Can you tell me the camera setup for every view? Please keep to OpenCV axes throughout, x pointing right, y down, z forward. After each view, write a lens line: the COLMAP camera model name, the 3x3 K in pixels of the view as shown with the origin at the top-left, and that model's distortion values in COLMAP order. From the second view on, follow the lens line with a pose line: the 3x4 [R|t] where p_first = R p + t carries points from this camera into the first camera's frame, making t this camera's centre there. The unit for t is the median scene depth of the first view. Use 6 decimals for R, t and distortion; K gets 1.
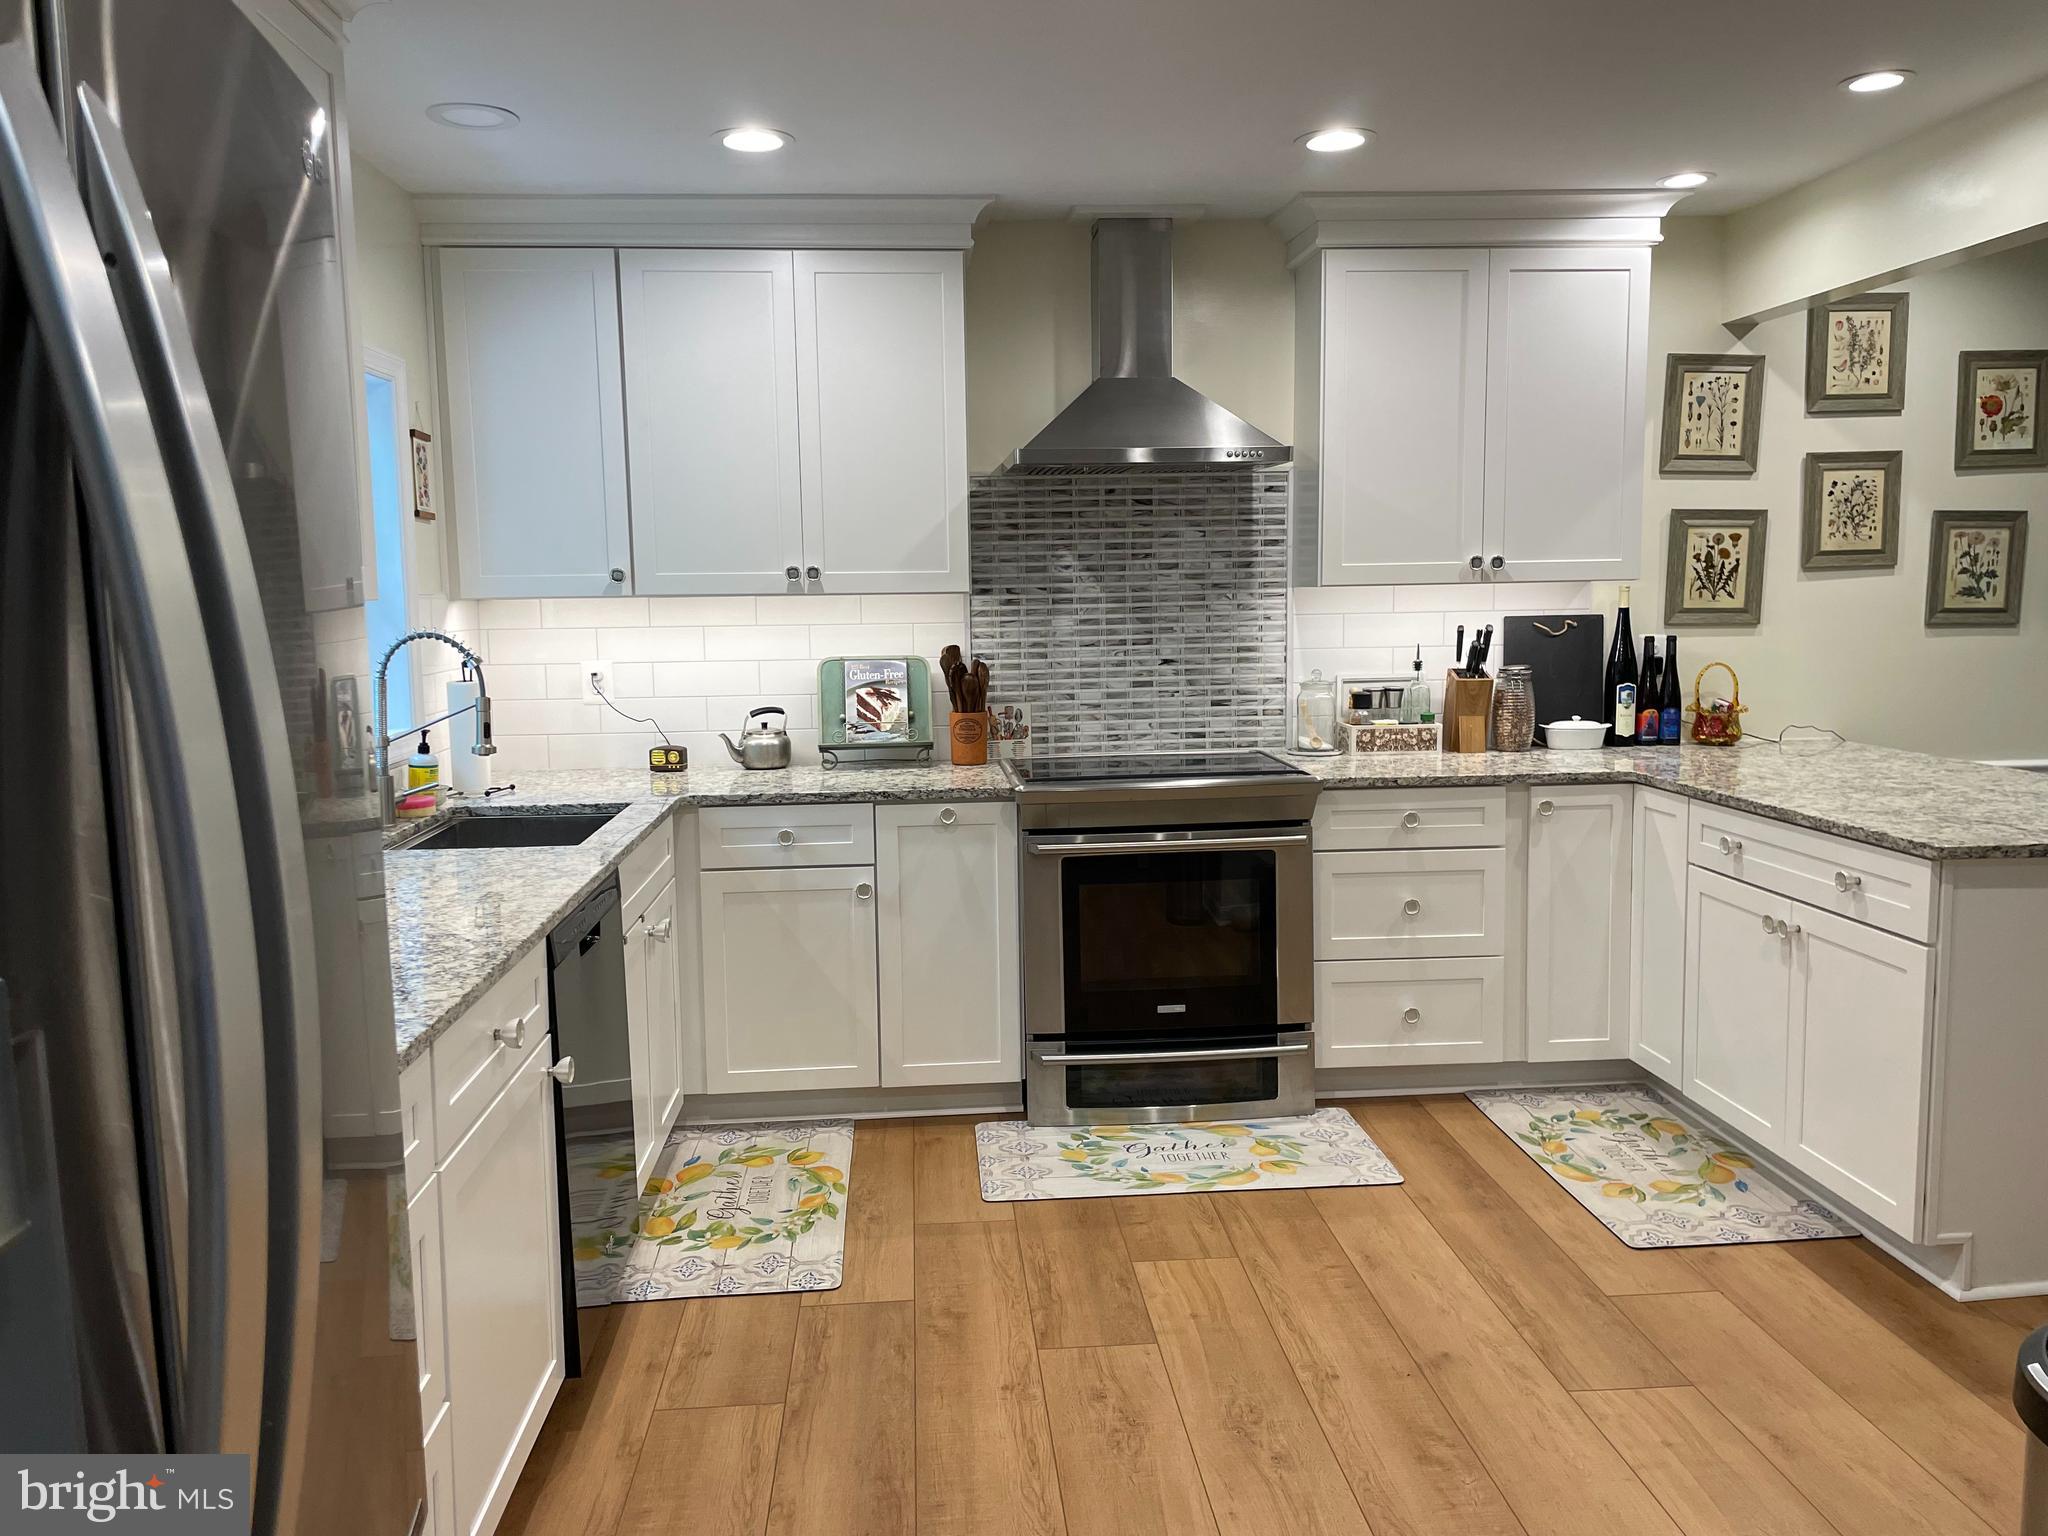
lens RADIAL K [[1557.5, 0, 1017.1], [0, 1557.5, 758.1], [0, 0, 1]] dist [-0.040019, -0.016979]
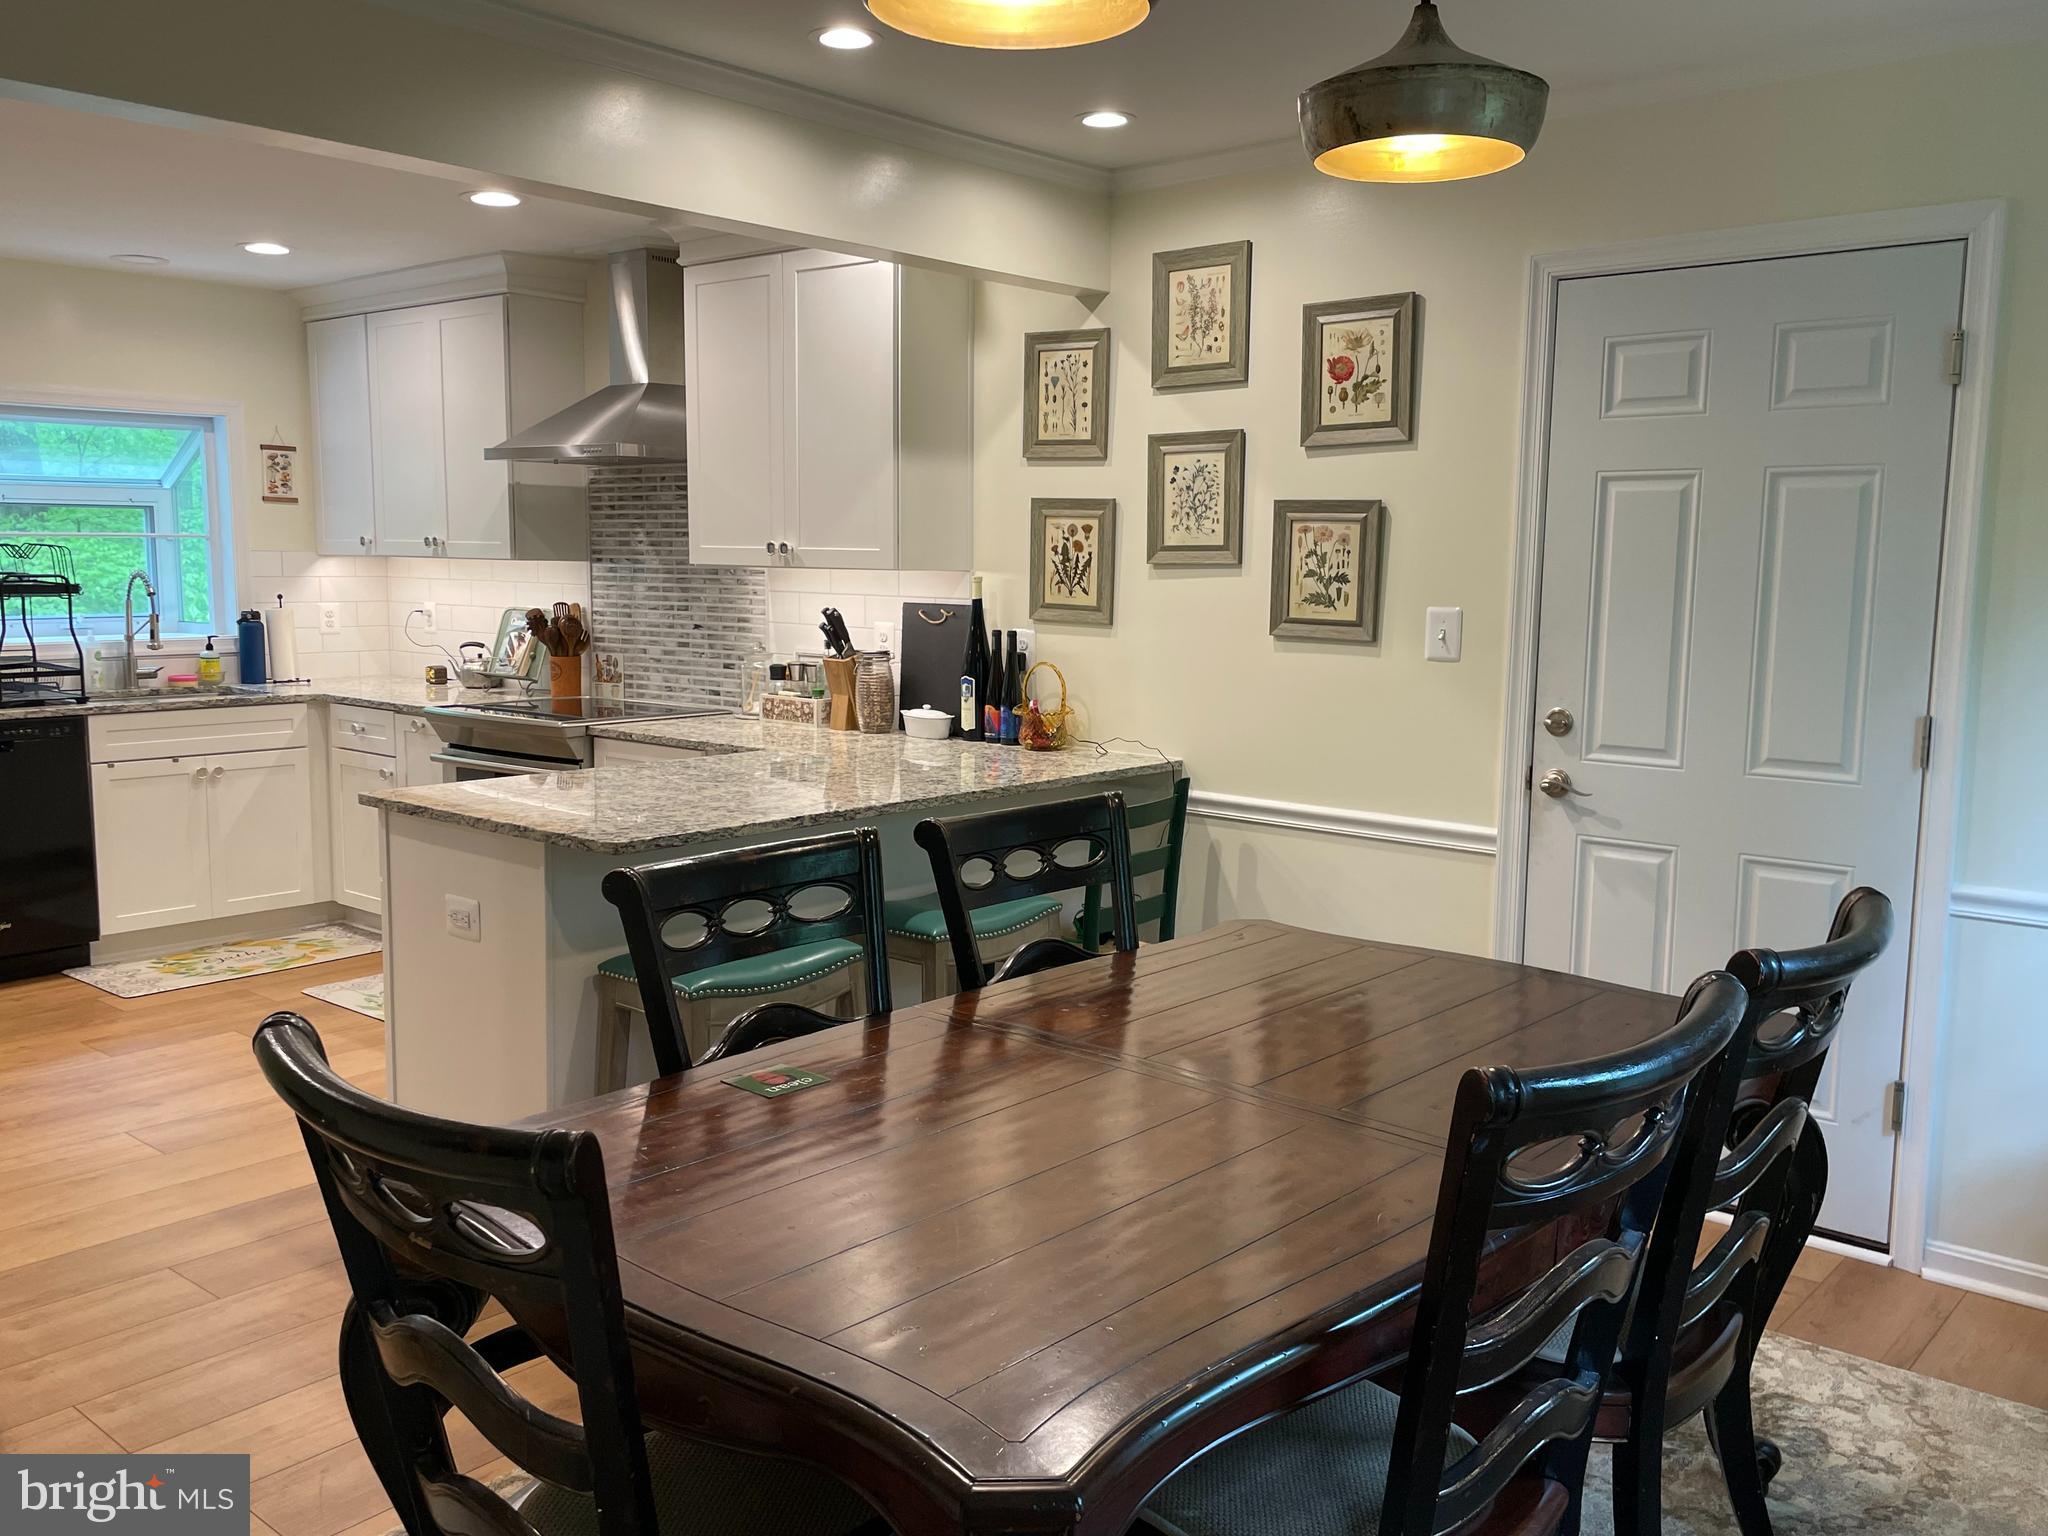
lens RADIAL K [[1797.7, 0, 1024.7], [0, 1797.7, 775.3], [0, 0, 1]] dist [0.051179, -0.002760]
pose [[0.723149, 0.116100, -0.680864, 1.195429], [-0.100301, 0.992974, 0.062791, -0.060756], [0.683370, 0.022884, 0.729713, 0.191194]]
